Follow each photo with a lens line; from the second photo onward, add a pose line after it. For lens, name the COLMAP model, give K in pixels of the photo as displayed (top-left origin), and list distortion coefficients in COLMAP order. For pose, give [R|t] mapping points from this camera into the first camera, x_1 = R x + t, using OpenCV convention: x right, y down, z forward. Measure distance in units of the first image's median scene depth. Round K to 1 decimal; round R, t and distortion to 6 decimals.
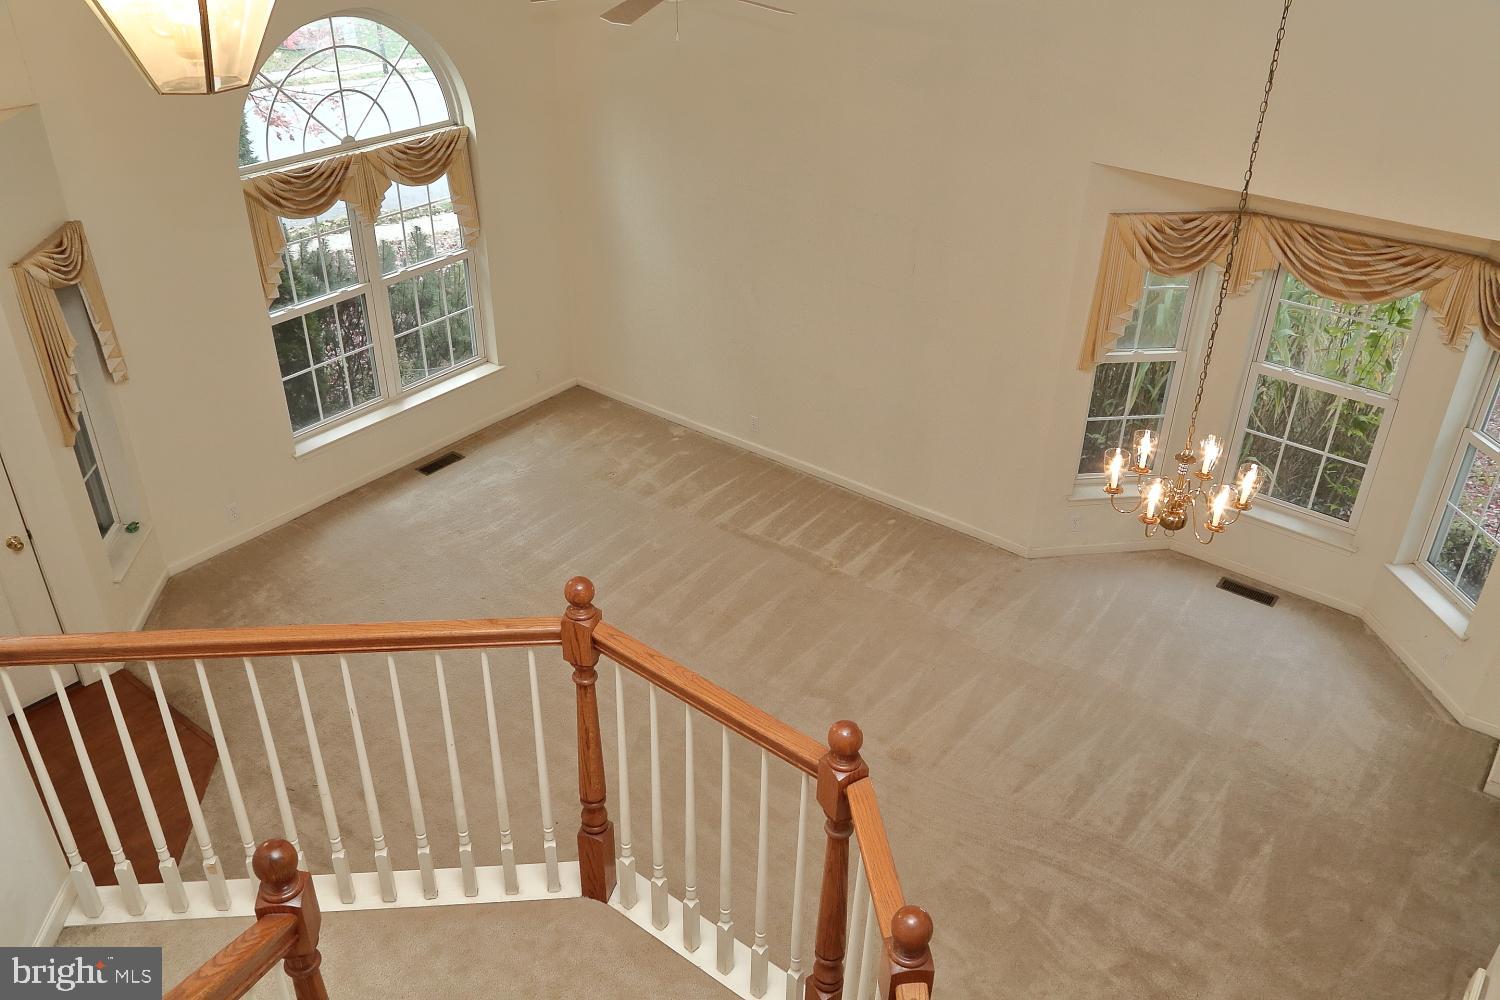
lens RADIAL K [[1204.8, 0, 750.0], [0, 1204.8, 500.0], [0, 0, 1]] dist [0.000675, 0.000819]
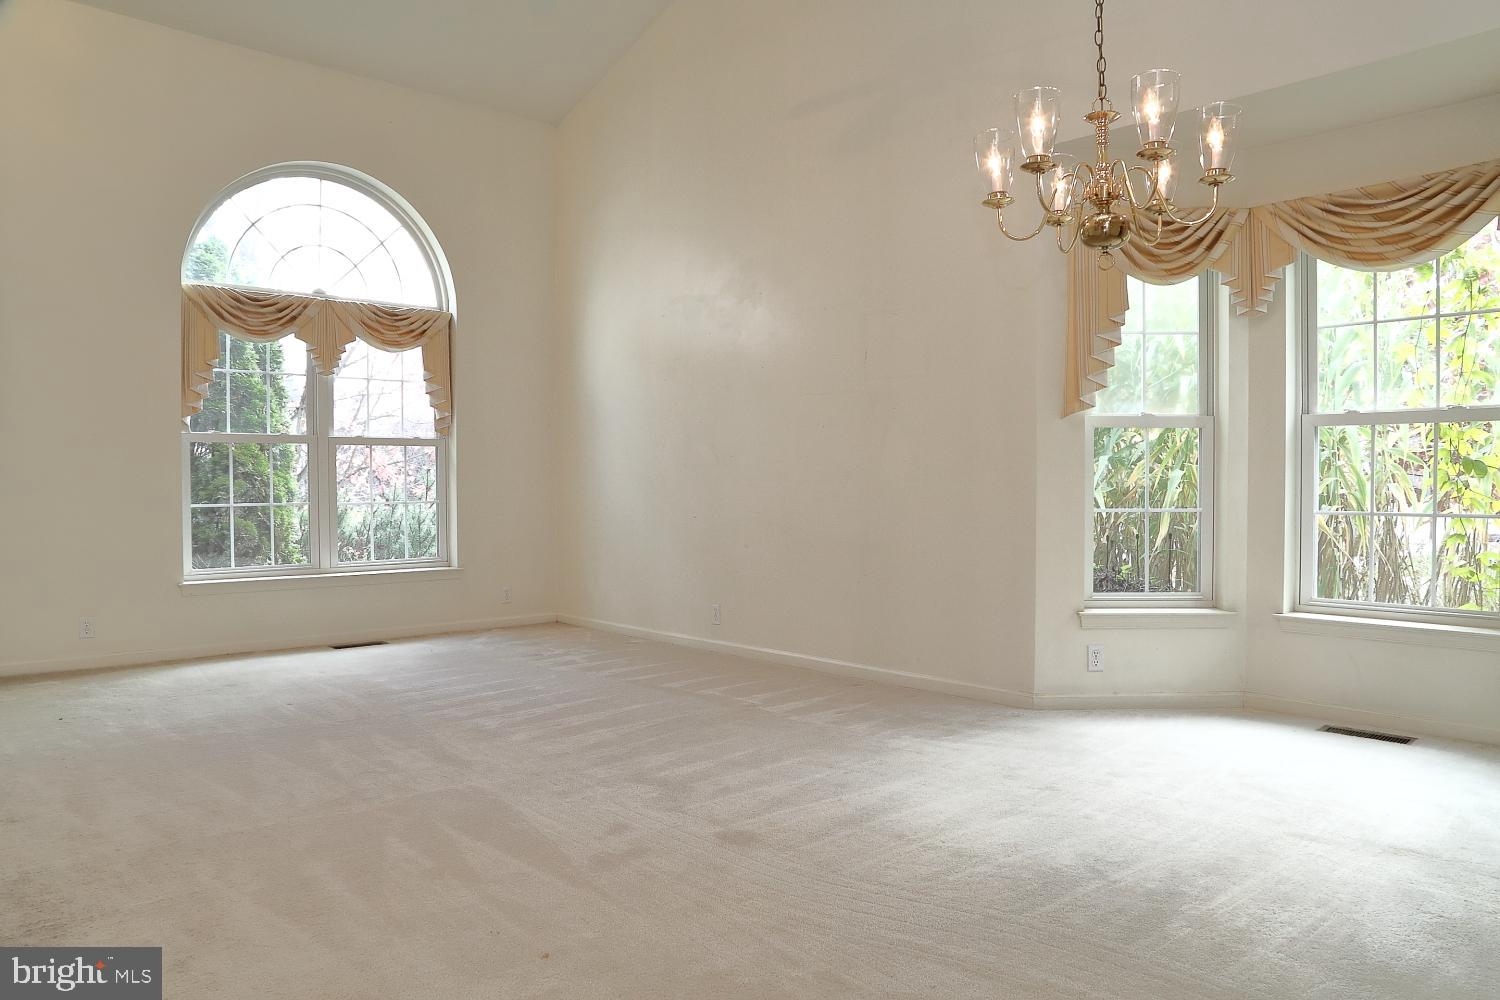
lens RADIAL K [[1050.8, 0, 750.0], [0, 1050.8, 500.0], [0, 0, 1]] dist [-0.114593, 0.055439]
pose [[0.984138, -0.014753, -0.176788, 0.173129], [-0.075514, 0.866910, -0.492711, 0.249591], [0.160528, 0.498246, 0.852046, 0.395071]]
